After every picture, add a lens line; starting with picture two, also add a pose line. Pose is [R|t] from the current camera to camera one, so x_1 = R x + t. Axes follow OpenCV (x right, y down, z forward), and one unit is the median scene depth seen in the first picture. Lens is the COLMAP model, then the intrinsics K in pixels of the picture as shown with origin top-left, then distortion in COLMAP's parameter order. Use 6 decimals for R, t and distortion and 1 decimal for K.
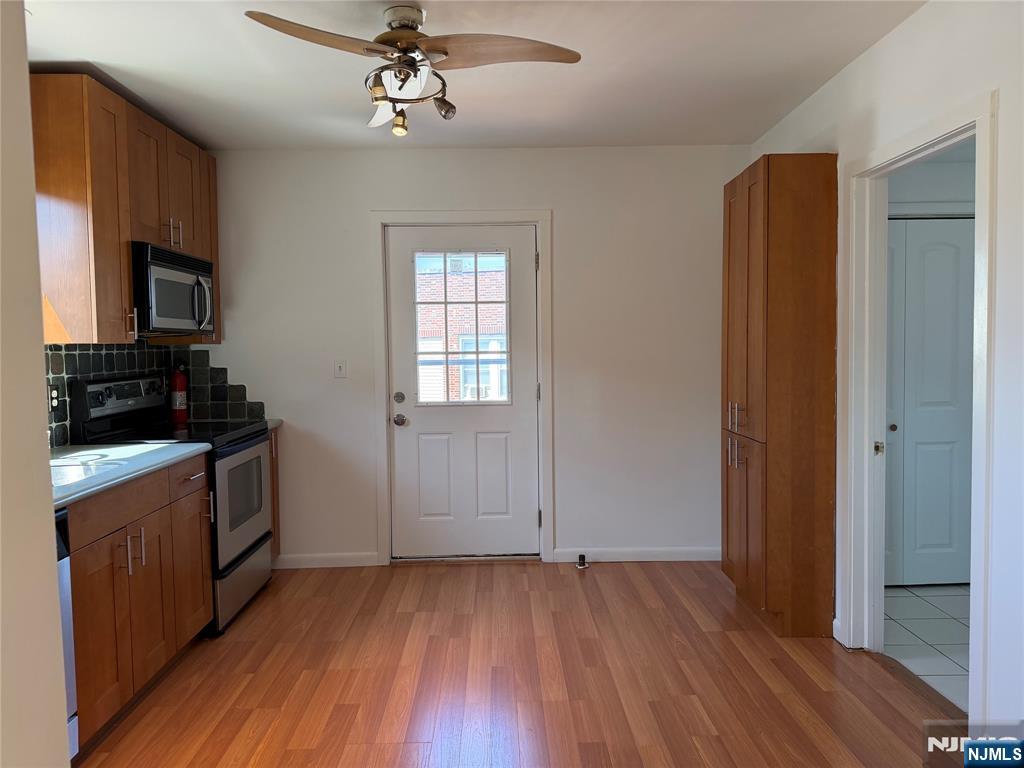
lens RADIAL K [[716.7, 0, 511.0], [0, 716.7, 379.5], [0, 0, 1]] dist [0.085830, -0.123661]
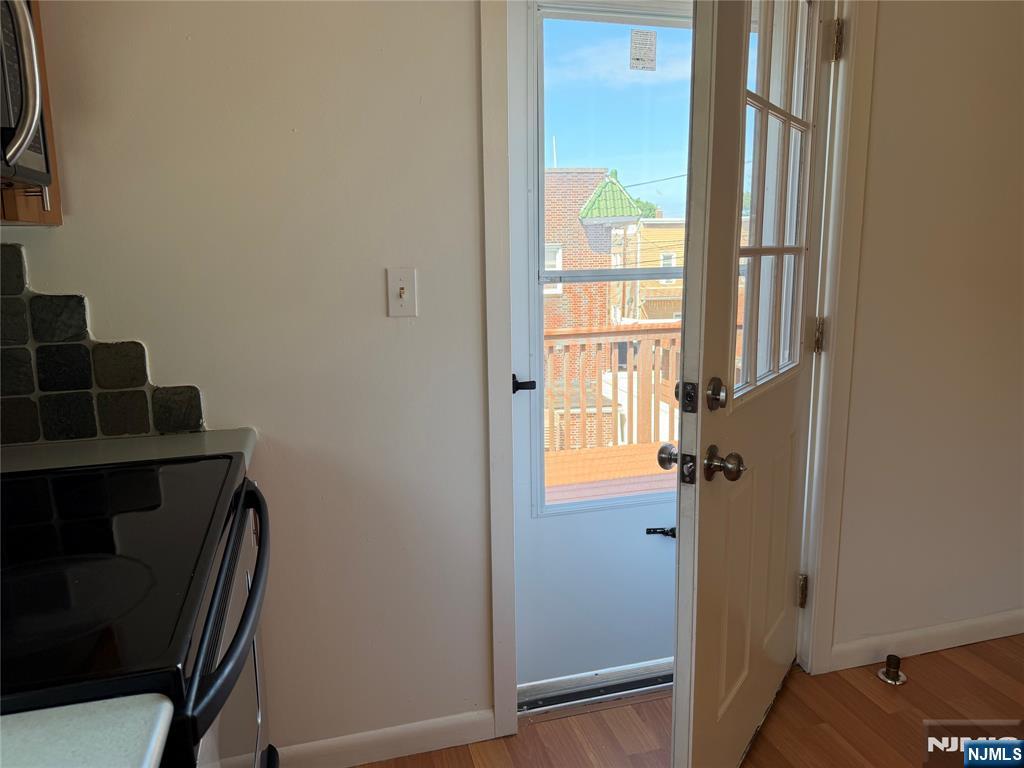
lens RADIAL K [[716.7, 0, 511.0], [0, 716.7, 379.5], [0, 0, 1]] dist [0.085830, -0.123661]
pose [[0.966939, -0.044618, 0.251076, -0.329203], [0.012243, 0.991562, 0.129056, -0.021437], [-0.254715, -0.121715, 0.959326, 0.706803]]
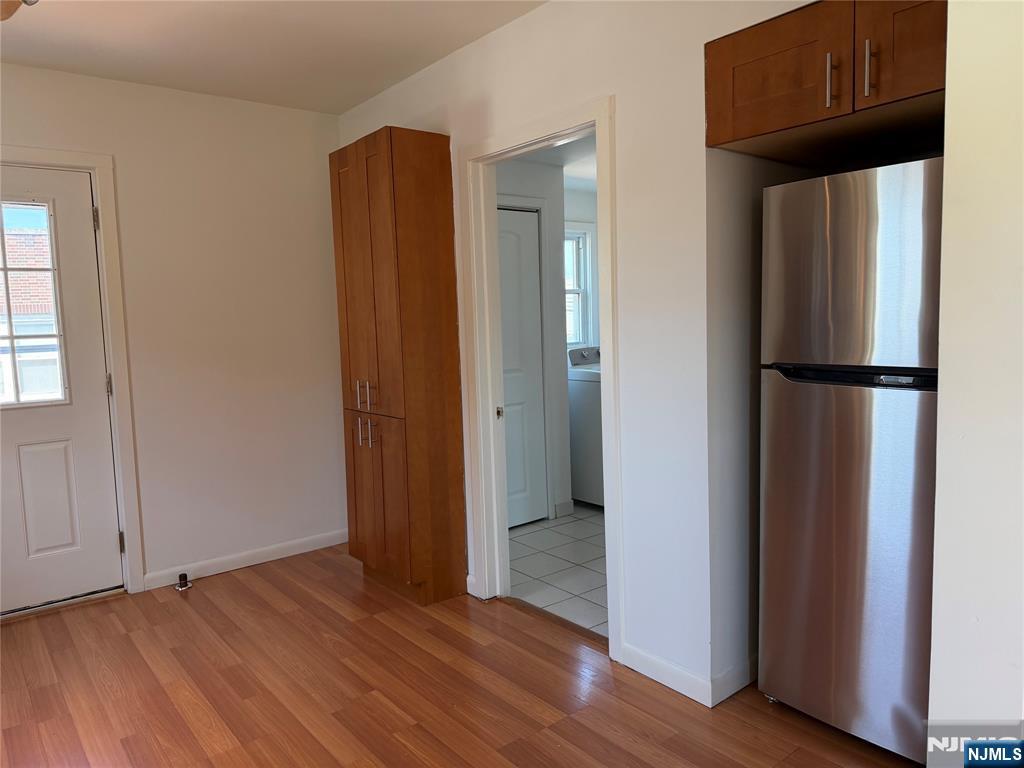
lens RADIAL K [[716.7, 0, 511.0], [0, 716.7, 379.5], [0, 0, 1]] dist [0.085830, -0.123661]
pose [[0.788329, -0.063703, 0.611947, -0.122818], [0.048330, 0.997964, 0.041626, -0.000602], [-0.613352, -0.003239, 0.789803, 0.109622]]
